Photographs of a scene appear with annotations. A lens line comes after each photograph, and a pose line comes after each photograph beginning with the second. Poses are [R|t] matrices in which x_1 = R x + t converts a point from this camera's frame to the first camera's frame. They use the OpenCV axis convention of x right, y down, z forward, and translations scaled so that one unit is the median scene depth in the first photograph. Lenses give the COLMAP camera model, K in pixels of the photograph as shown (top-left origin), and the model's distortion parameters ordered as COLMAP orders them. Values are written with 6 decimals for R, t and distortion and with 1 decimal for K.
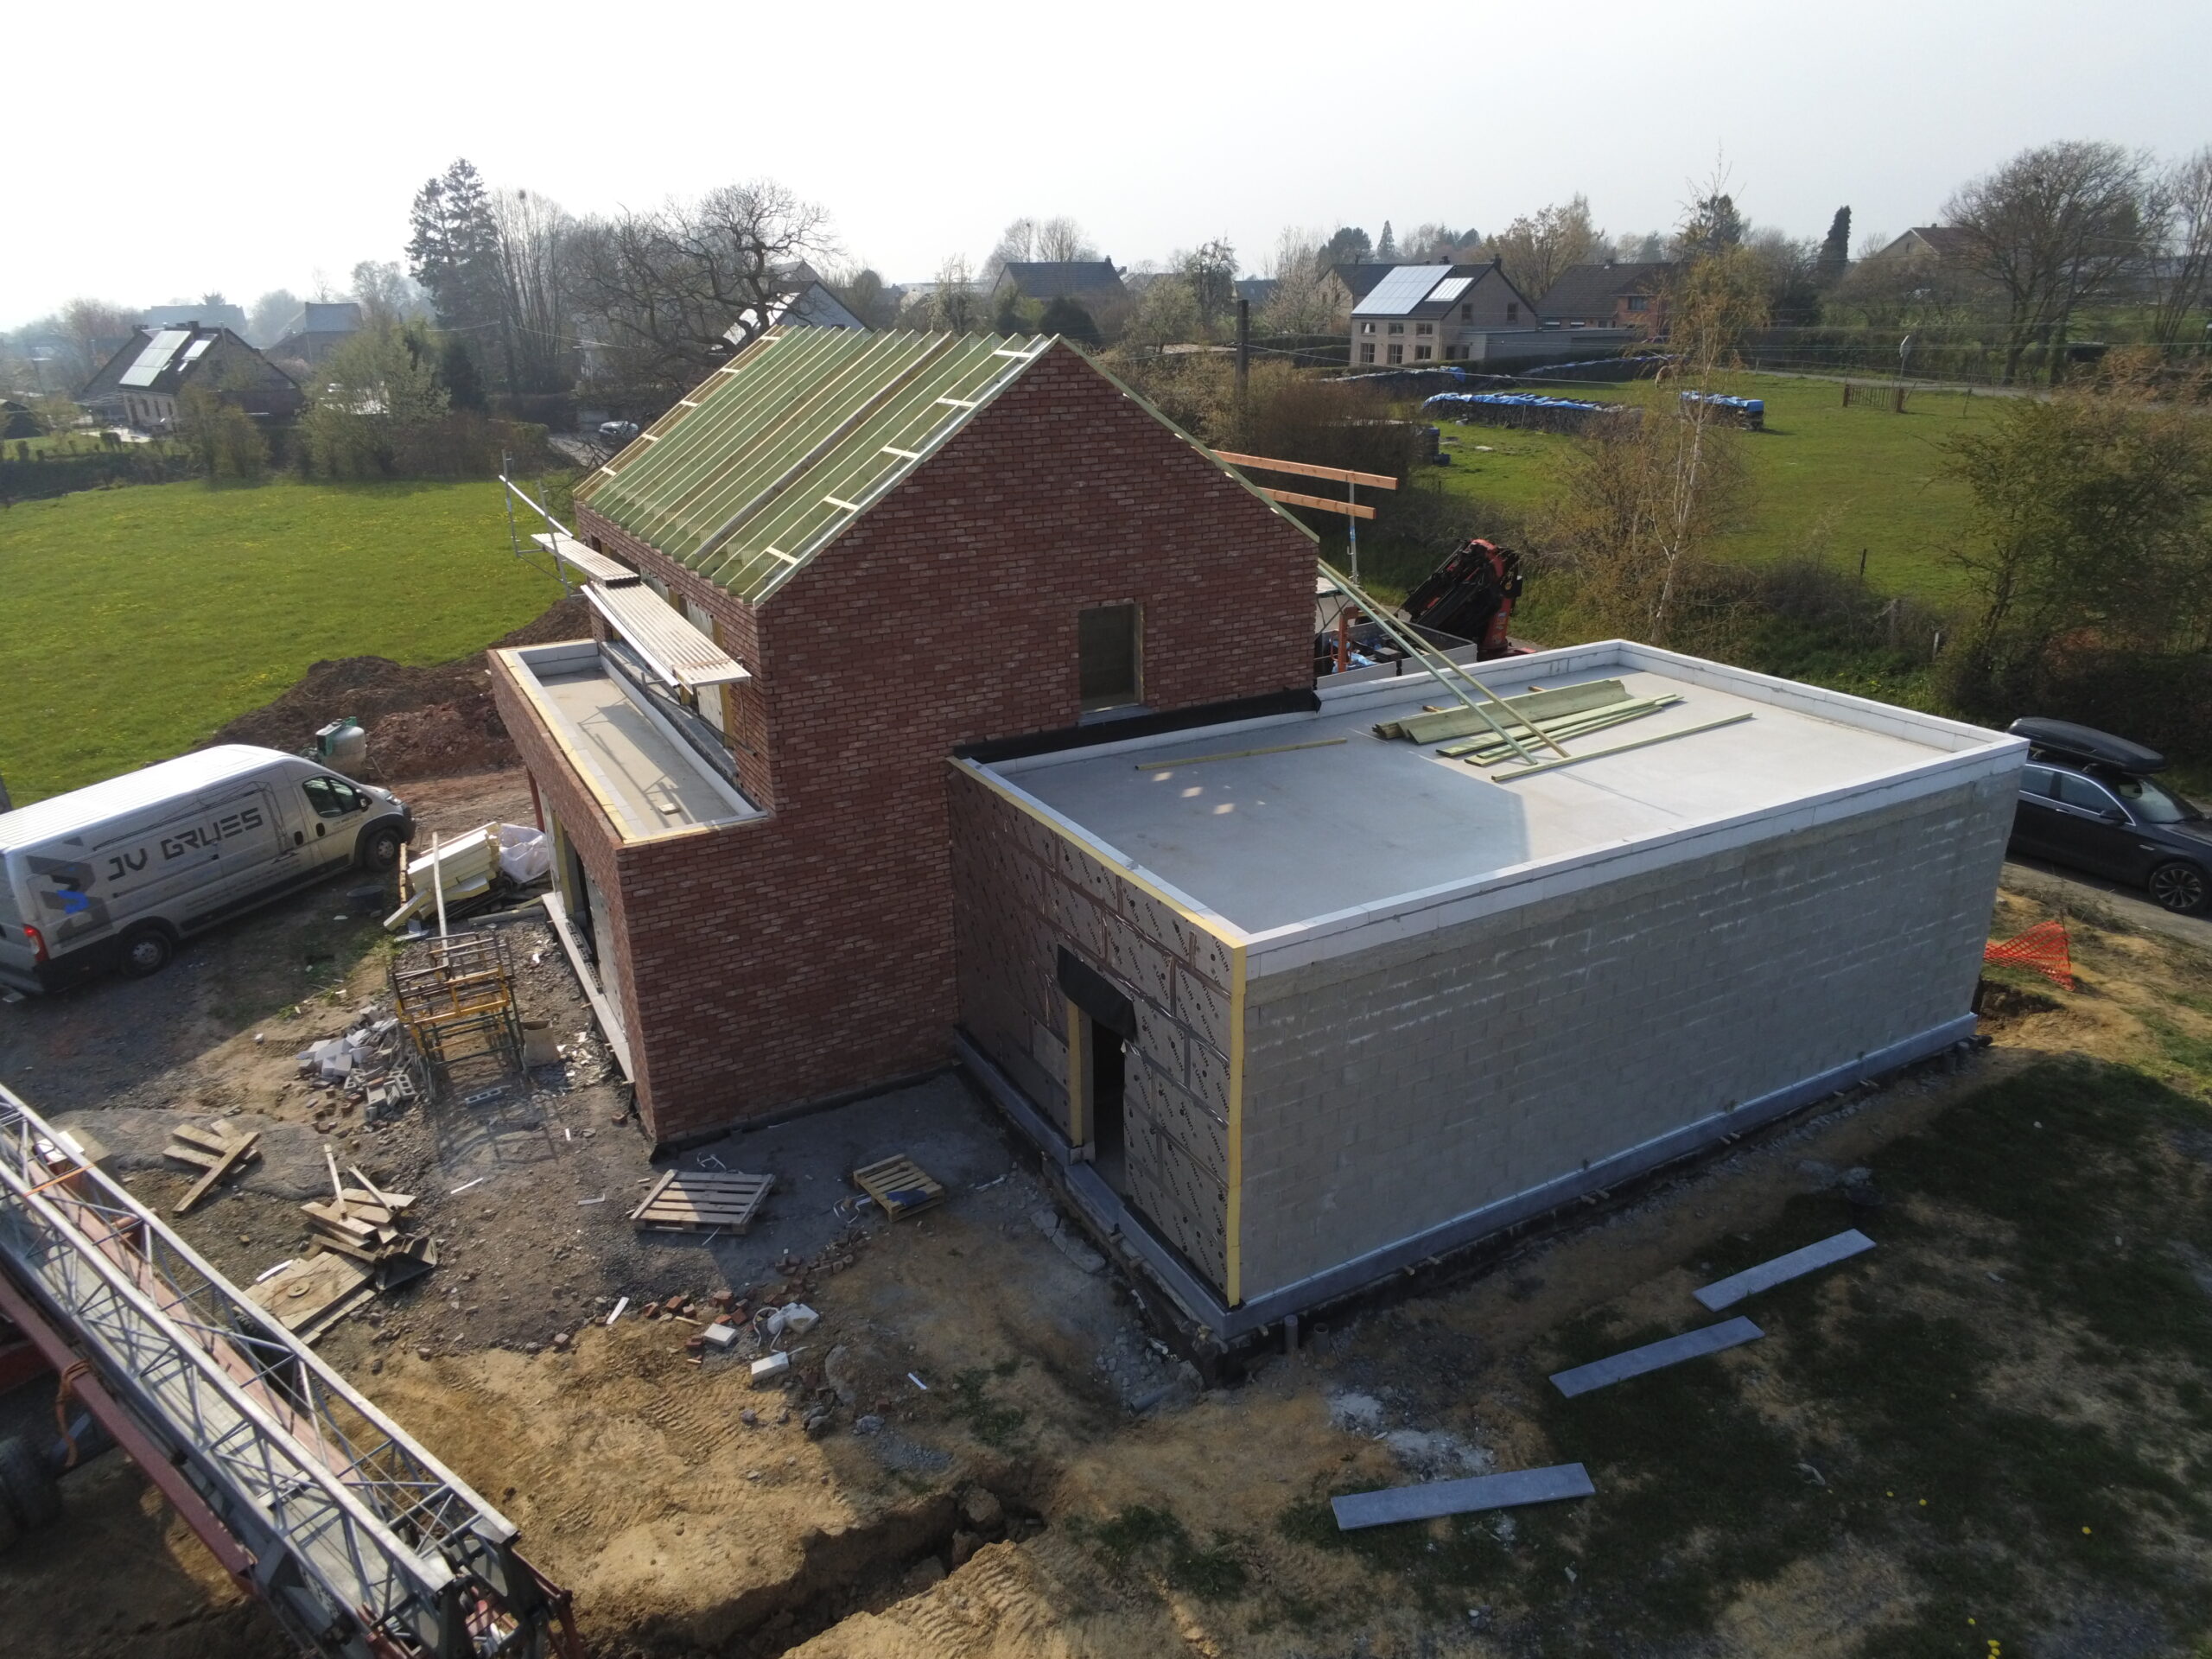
lens RADIAL K [[1426.4, 0, 1106.0], [0, 1426.4, 829.5], [0, 0, 1]] dist [0.004627, 0.006050]
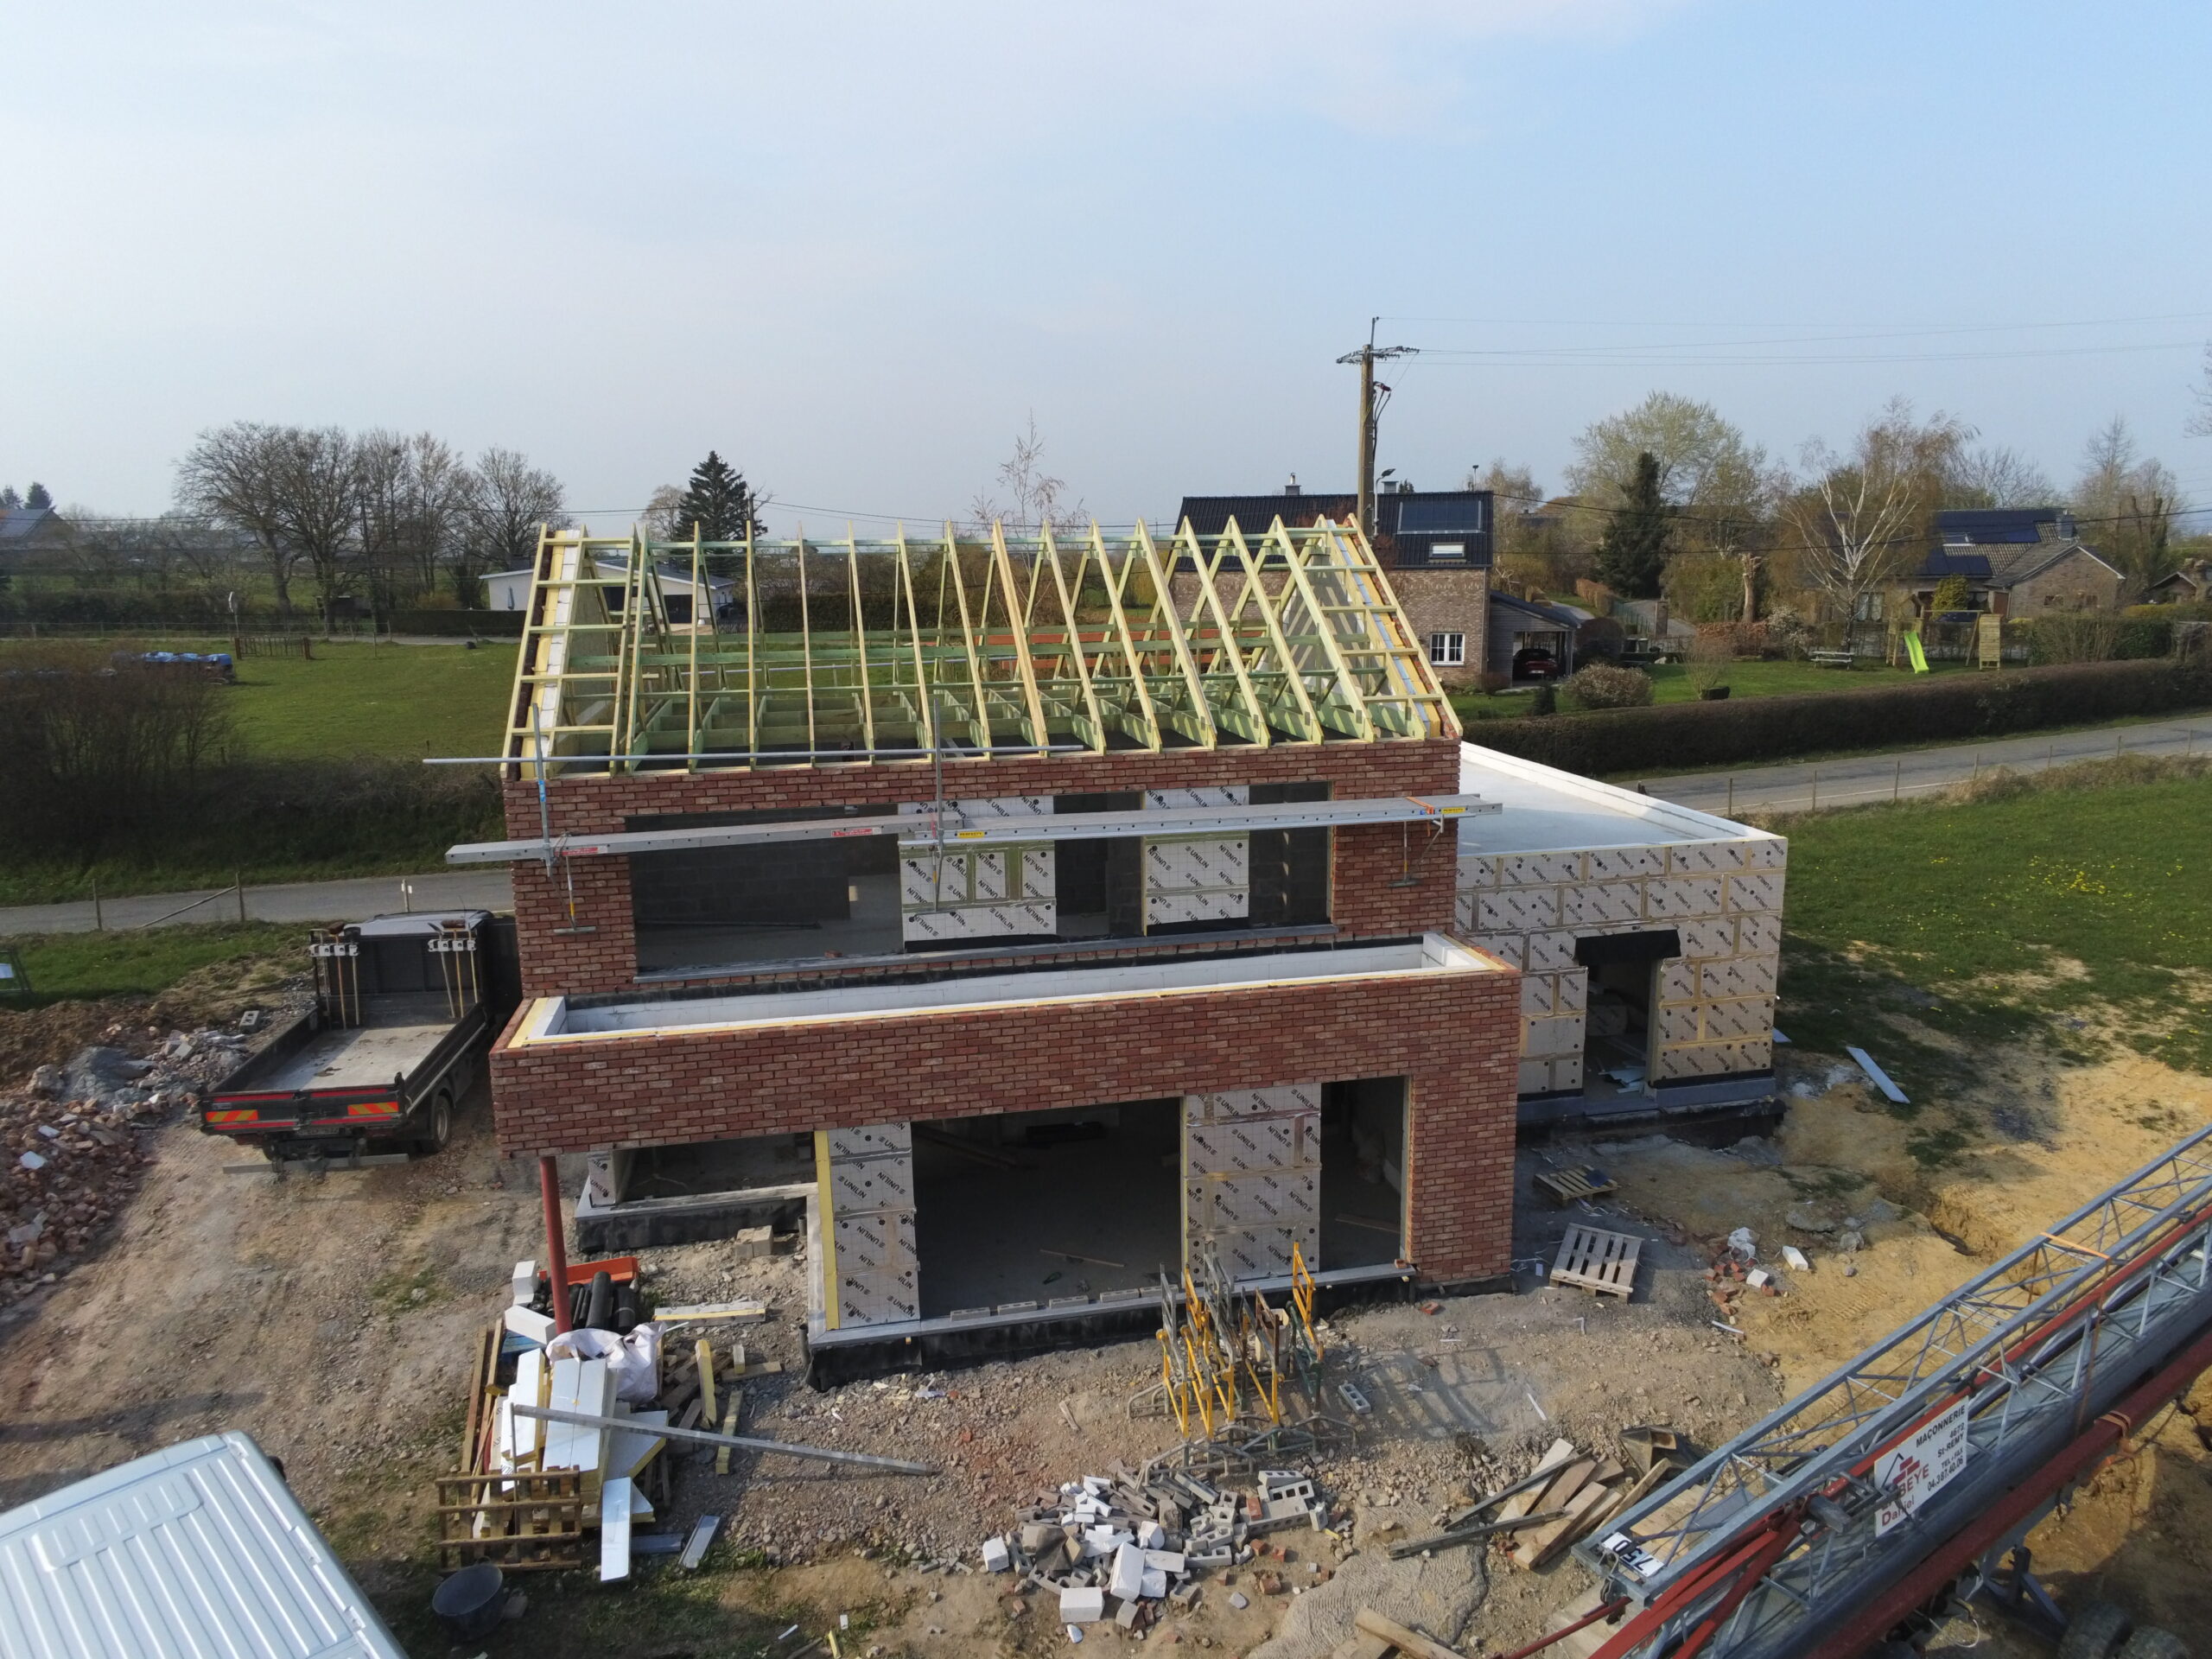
lens RADIAL K [[1441.8, 0, 1106.0], [0, 1441.8, 829.5], [0, 0, 1]] dist [-0.003062, 0.003006]
pose [[0.303048, -0.180746, 0.935678, -1.234692], [0.345957, 0.935731, 0.068708, -0.228538], [-0.887962, 0.302882, 0.346102, 0.774286]]
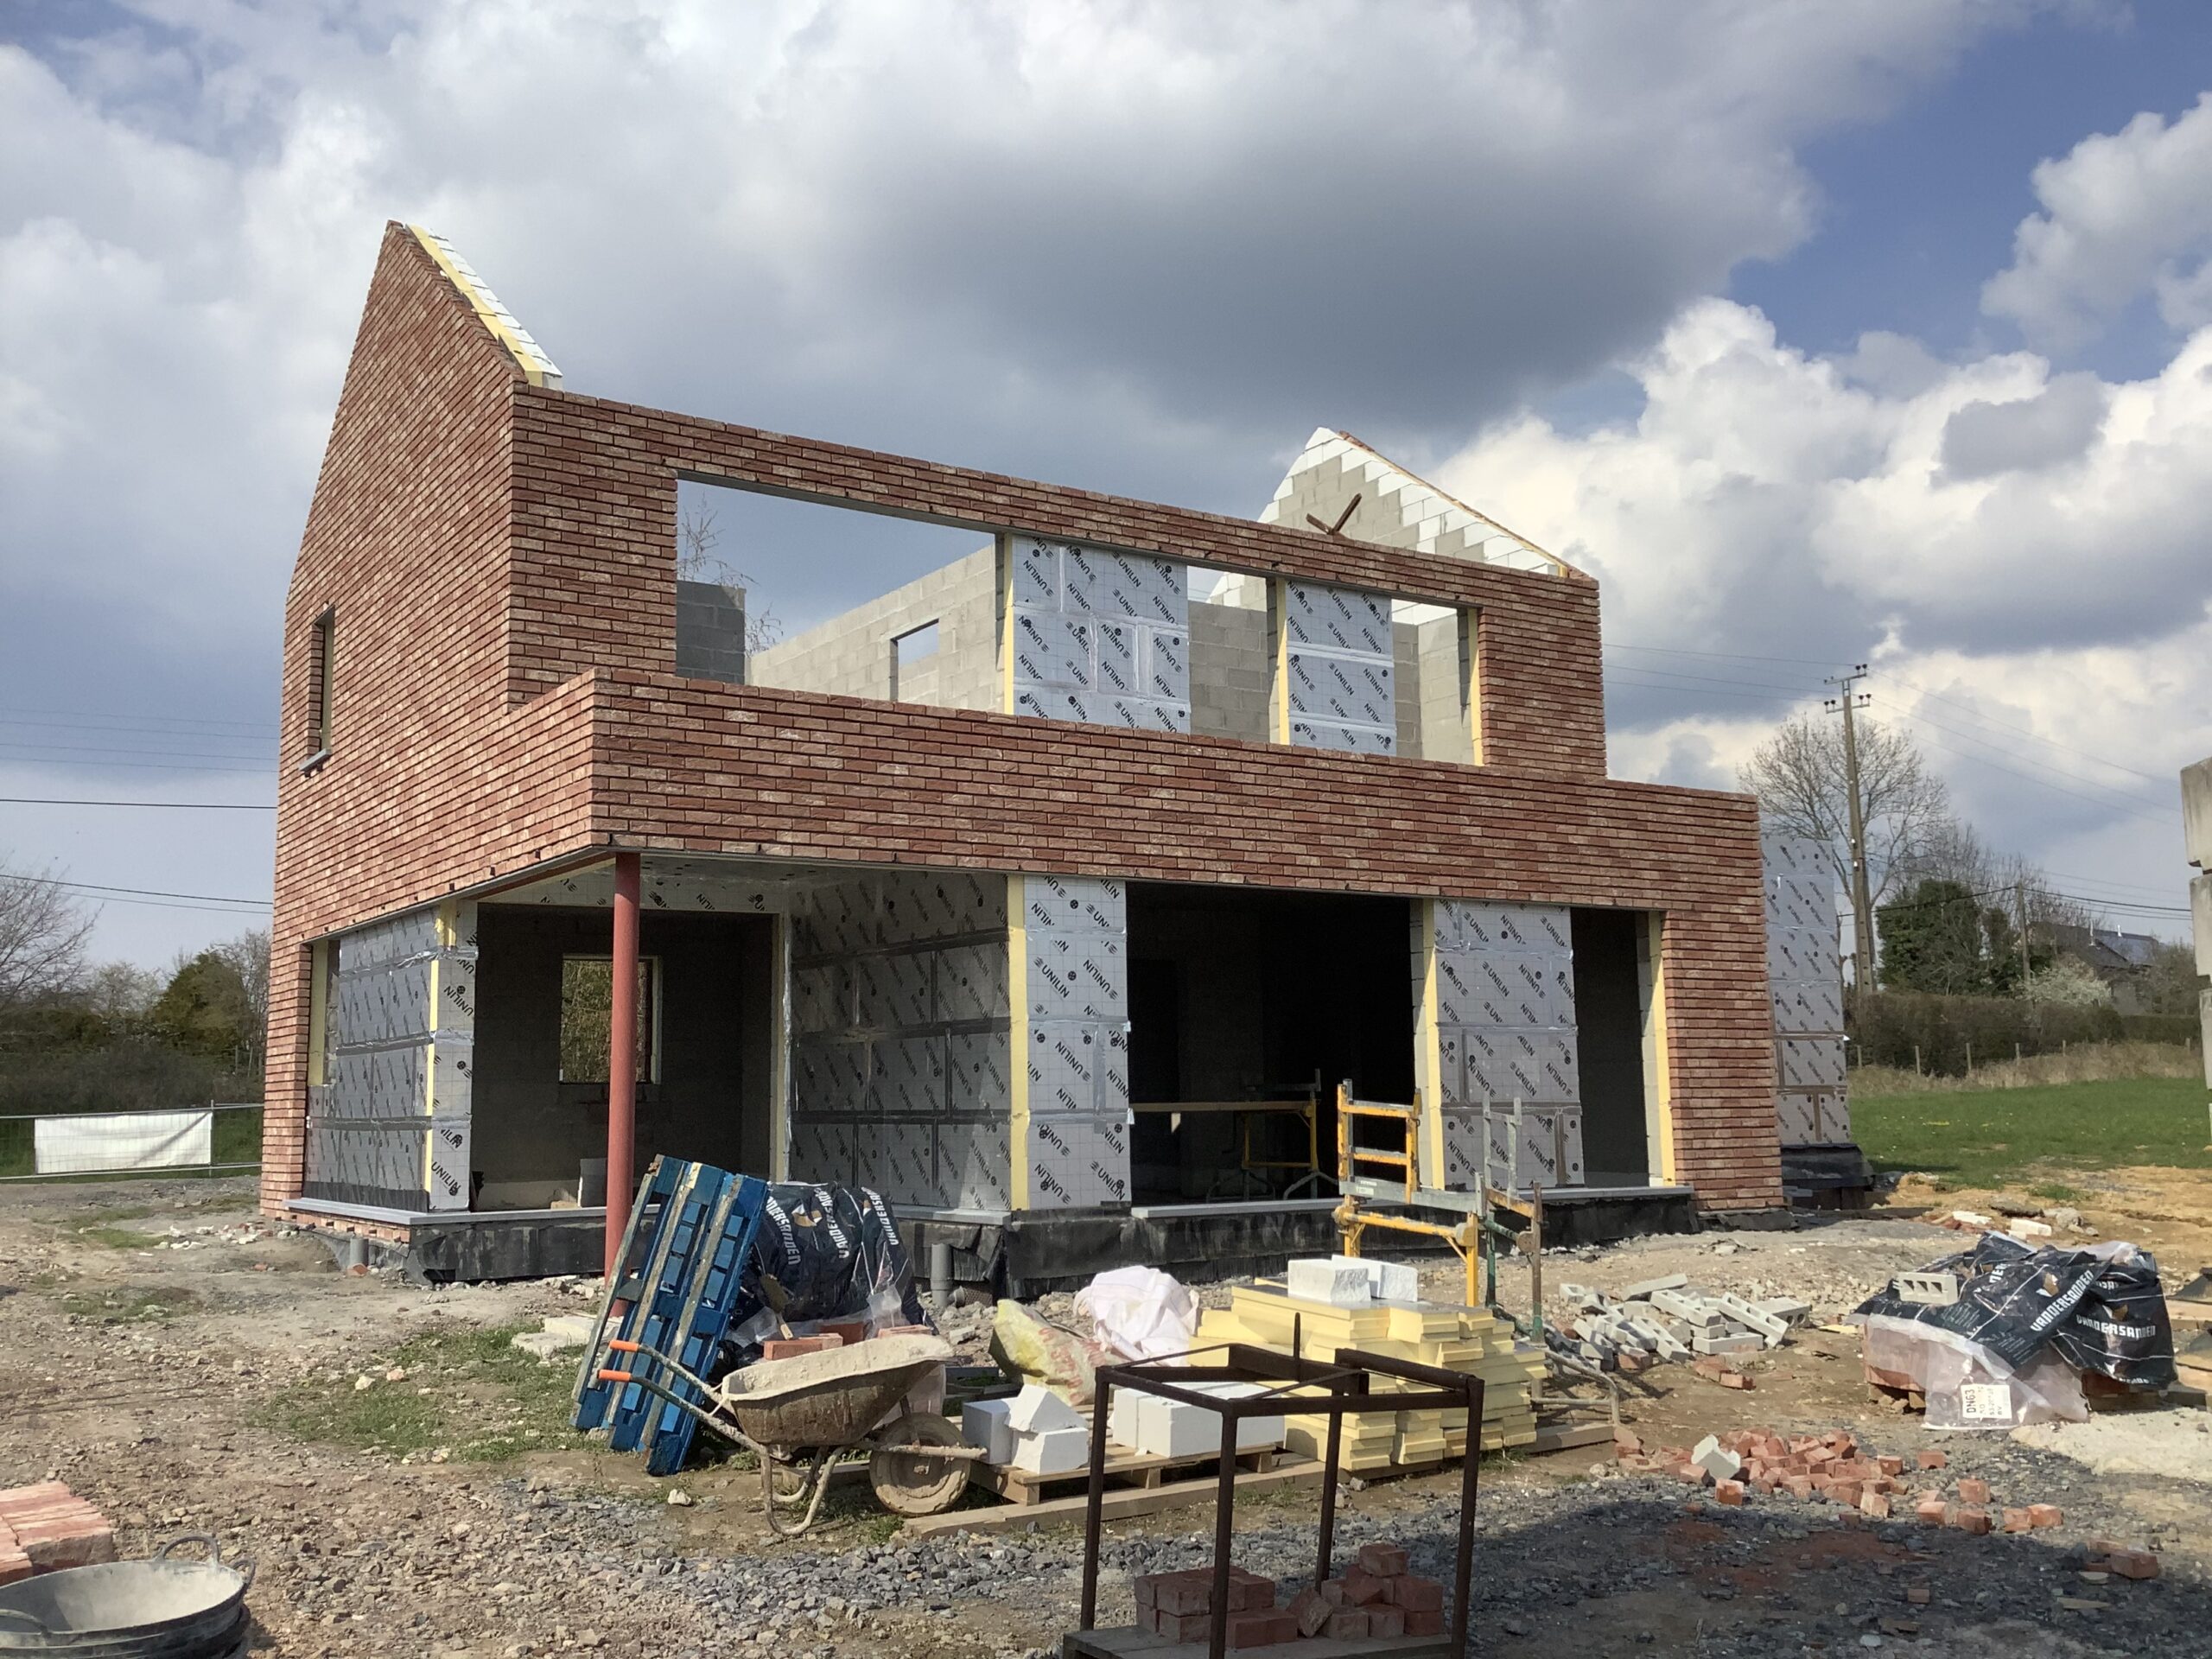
lens RADIAL K [[2021.1, 0, 1106.0], [0, 2021.1, 829.5], [0, 0, 1]] dist [0.088827, -0.002212]
pose [[-0.074087, 0.149030, 0.986053, -1.326250], [0.363567, 0.924756, -0.112449, 0.026193], [-0.928617, 0.350165, -0.122695, 1.339229]]
